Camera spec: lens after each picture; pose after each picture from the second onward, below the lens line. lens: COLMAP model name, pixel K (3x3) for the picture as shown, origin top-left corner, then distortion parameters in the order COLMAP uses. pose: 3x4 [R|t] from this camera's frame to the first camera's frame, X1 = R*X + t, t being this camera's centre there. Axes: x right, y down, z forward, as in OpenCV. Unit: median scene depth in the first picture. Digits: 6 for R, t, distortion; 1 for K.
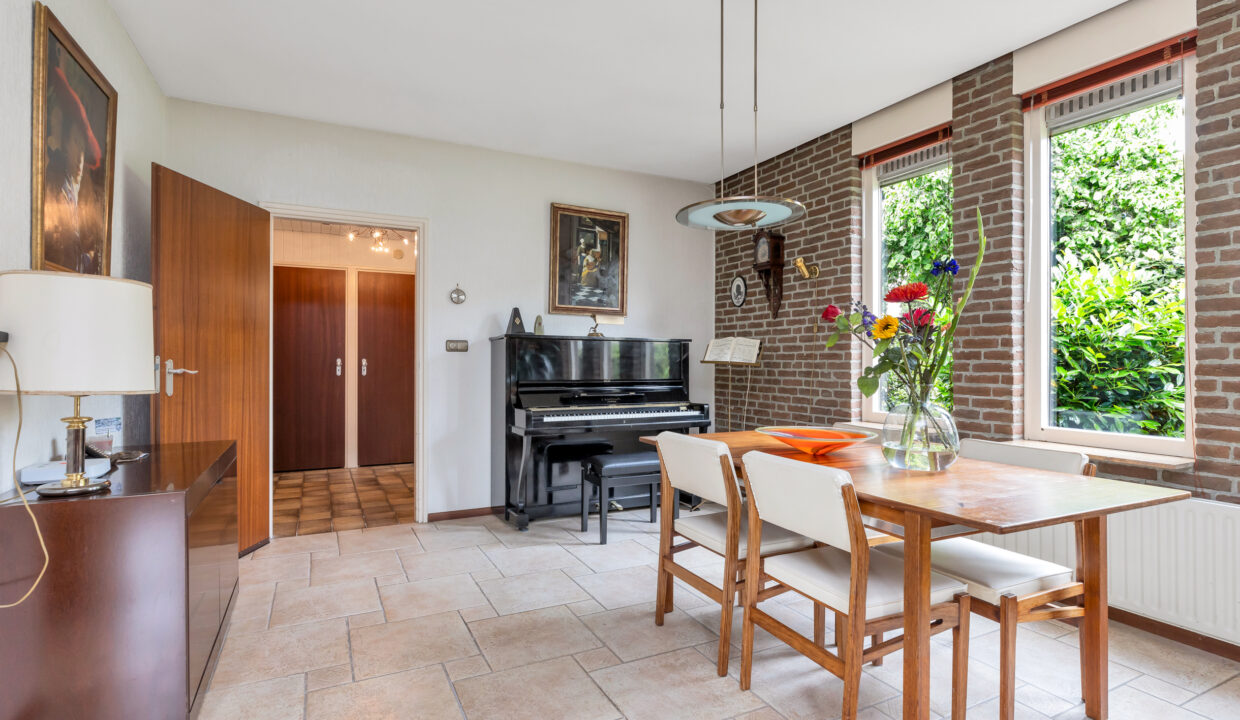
lens RADIAL K [[689.2, 0, 637.8], [0, 689.2, 362.1], [0, 0, 1]] dist [0.005591, 0.001846]
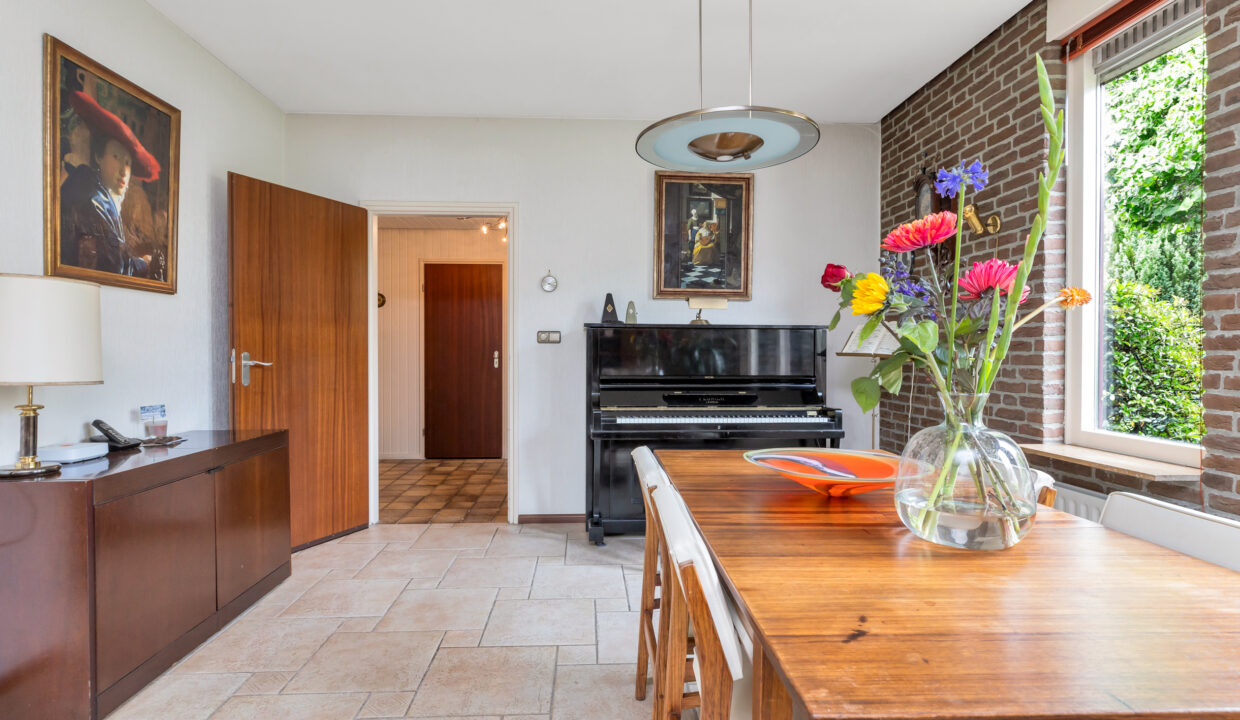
lens RADIAL K [[689.2, 0, 637.8], [0, 689.2, 362.1], [0, 0, 1]] dist [0.005591, 0.001846]
pose [[0.890966, 0.004453, -0.454049, 0.261966], [0.000457, 0.999943, 0.010702, 0.000184], [0.454071, -0.009743, 0.890912, 0.225061]]
